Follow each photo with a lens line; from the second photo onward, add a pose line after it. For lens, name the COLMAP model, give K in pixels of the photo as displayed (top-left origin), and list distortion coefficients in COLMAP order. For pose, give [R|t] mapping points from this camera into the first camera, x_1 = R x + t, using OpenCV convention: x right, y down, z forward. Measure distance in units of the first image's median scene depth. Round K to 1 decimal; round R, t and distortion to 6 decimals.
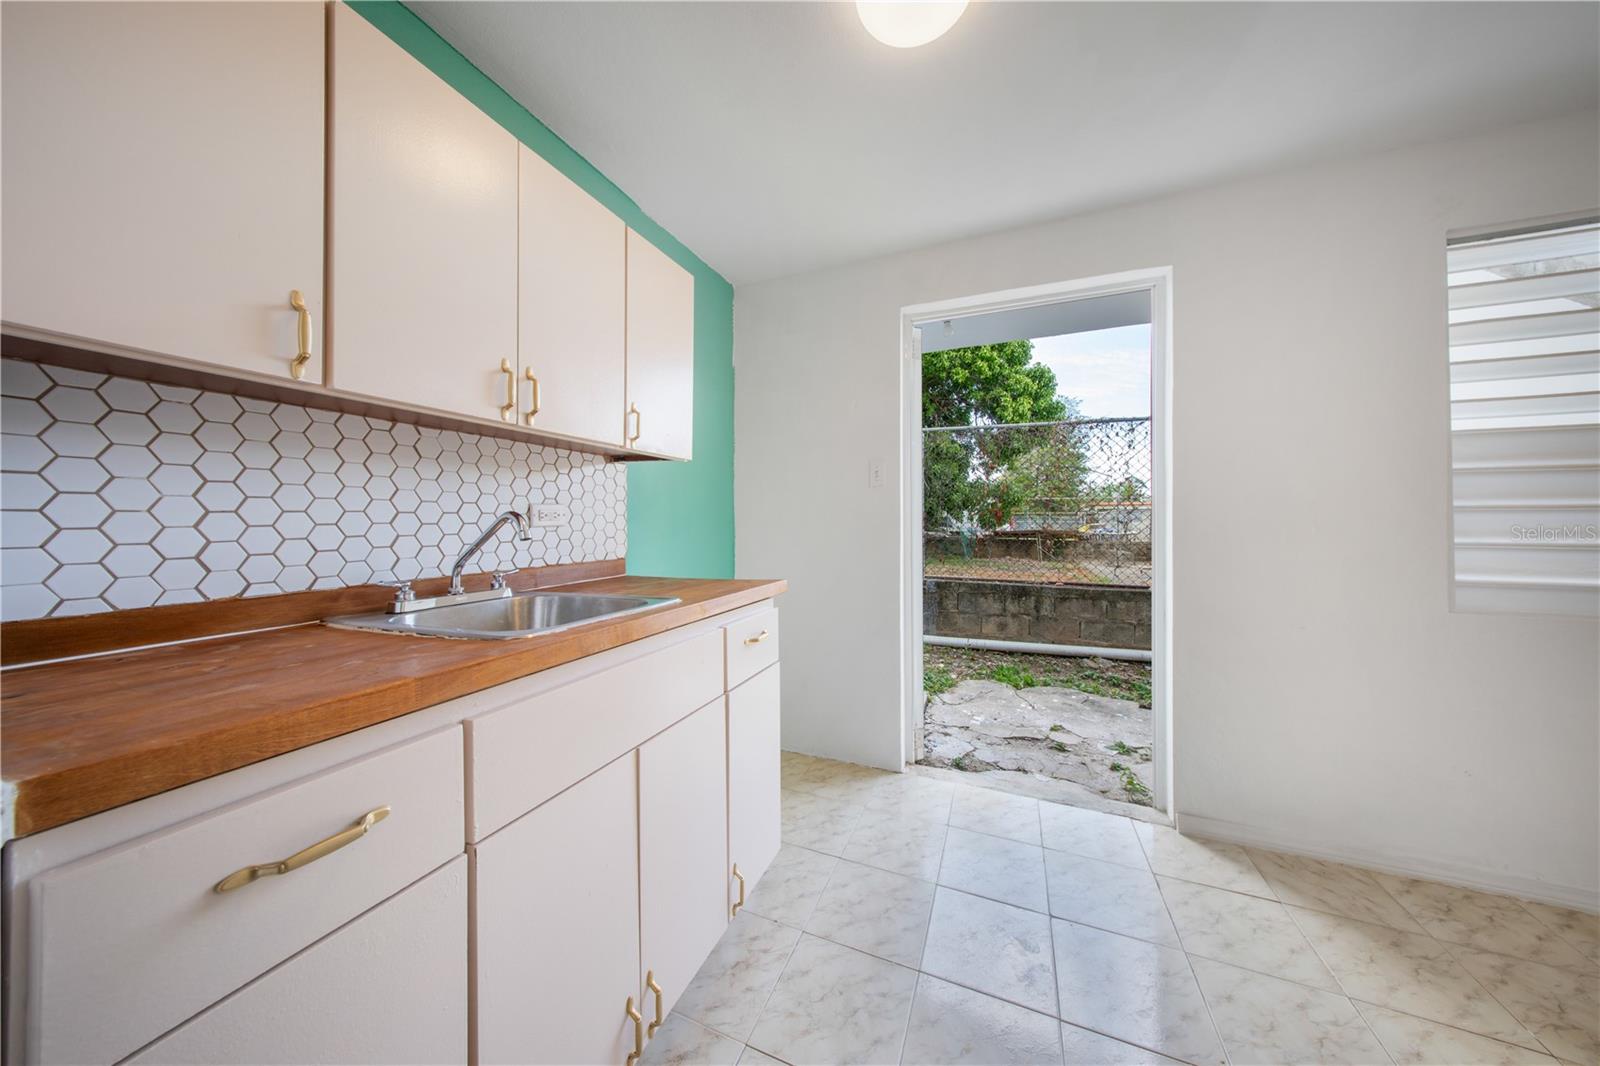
lens RADIAL K [[480.1, 0, 817.0], [0, 480.1, 518.1], [0, 0, 1]] dist [-0.001655, -0.000676]
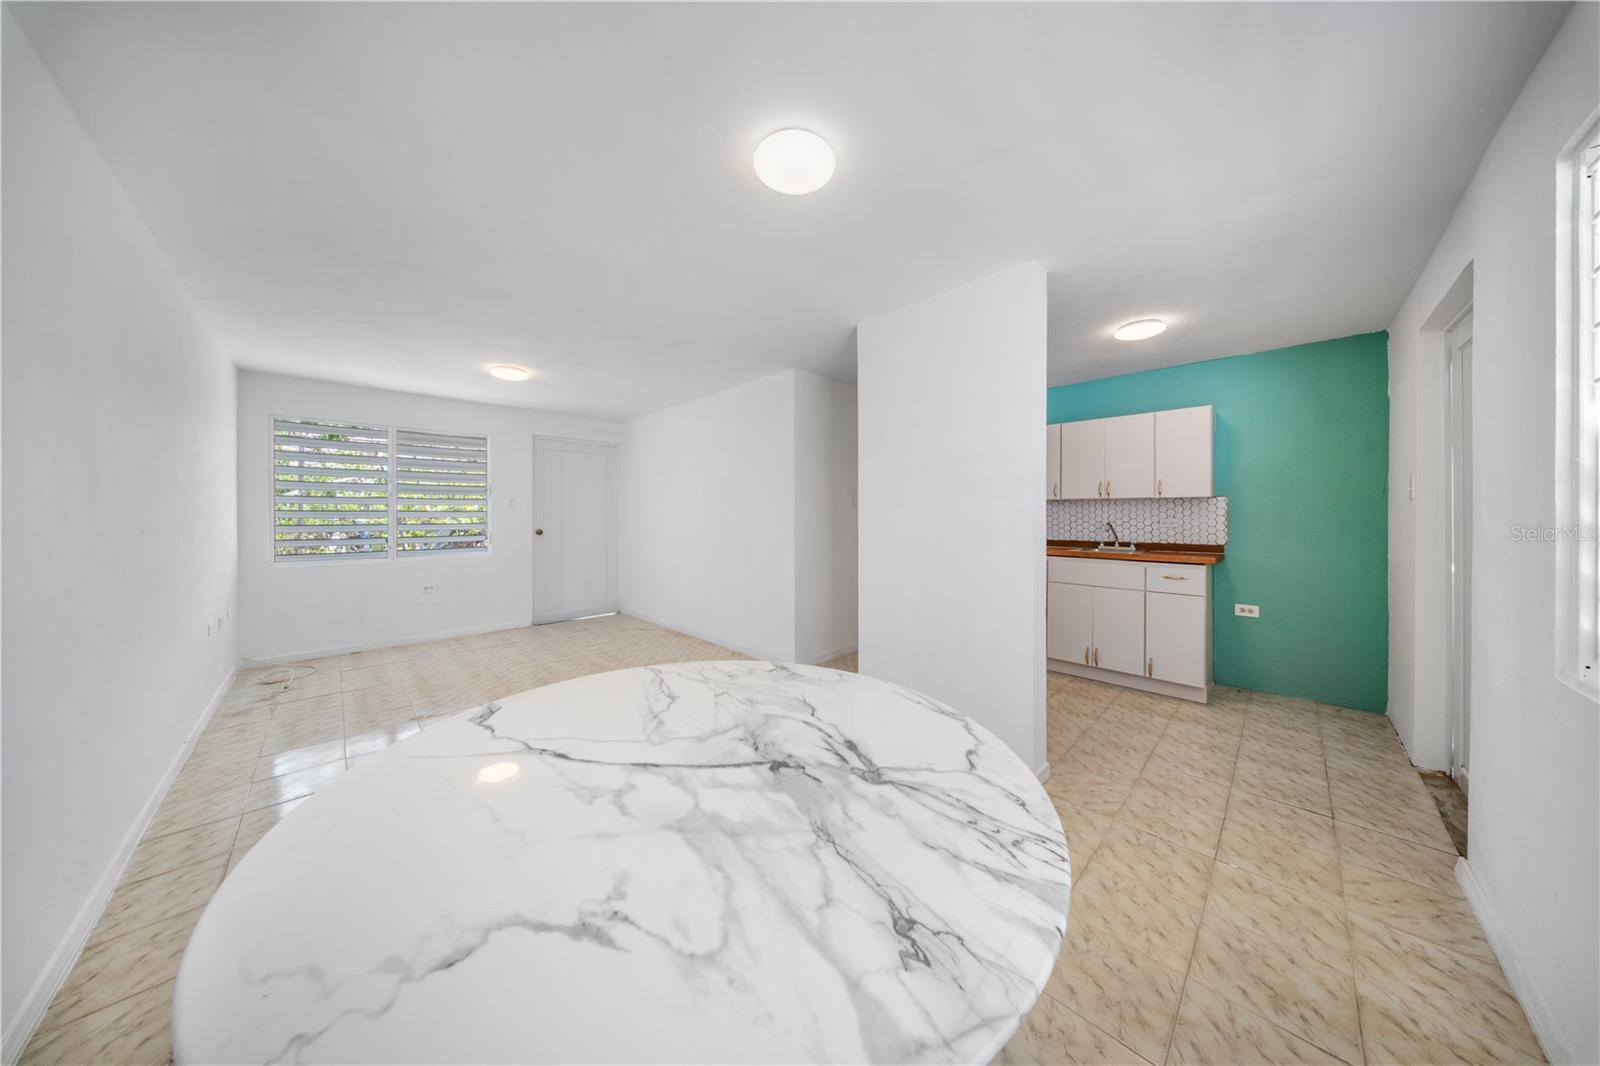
lens RADIAL K [[480.1, 0, 819.7], [0, 480.1, 522.7], [0, 0, 1]] dist [-0.001655, -0.000676]
pose [[-0.353239, 0.017926, -0.935361, 2.985802], [0.003565, 0.999835, 0.017815, -0.071932], [0.935526, 0.002958, -0.353244, 0.238745]]
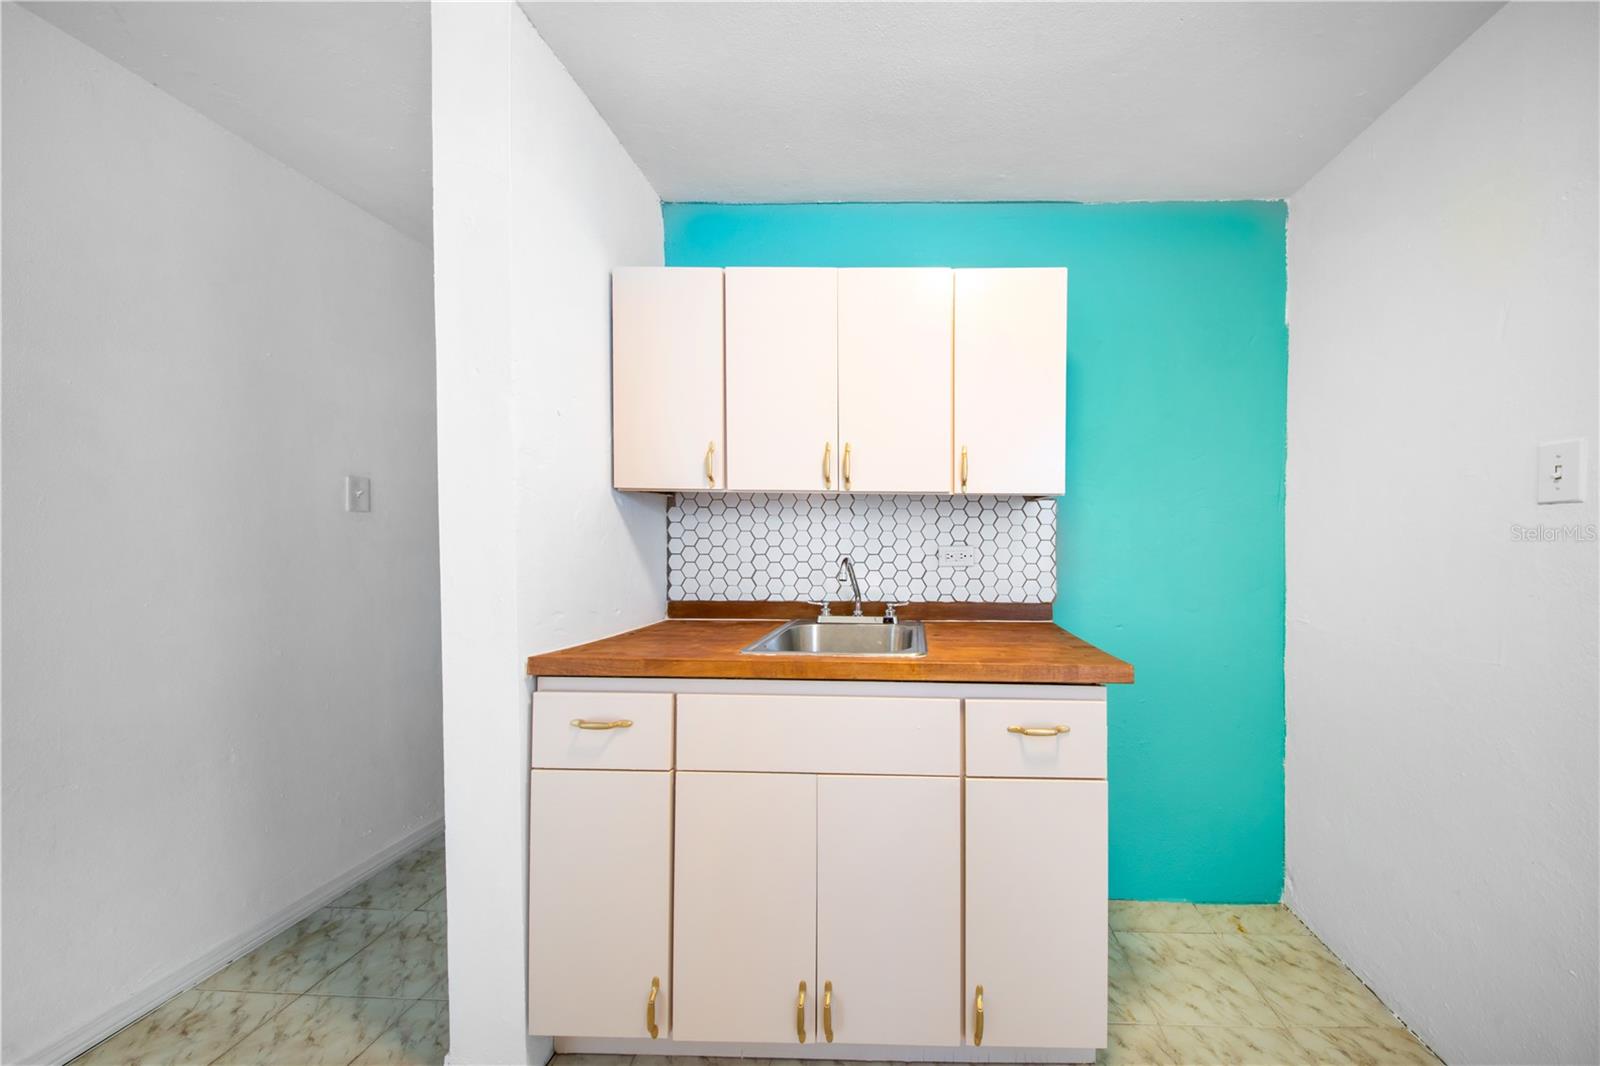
lens RADIAL K [[523.5, 0, 896.3], [0, 523.5, 545.5], [0, 0, 1]] dist [0.000136, -0.000075]
pose [[0.356638, 0.019219, -0.934045, 0.637249], [-0.005952, 0.999815, 0.018300, -0.064528], [0.934224, -0.000967, 0.356687, 0.557295]]
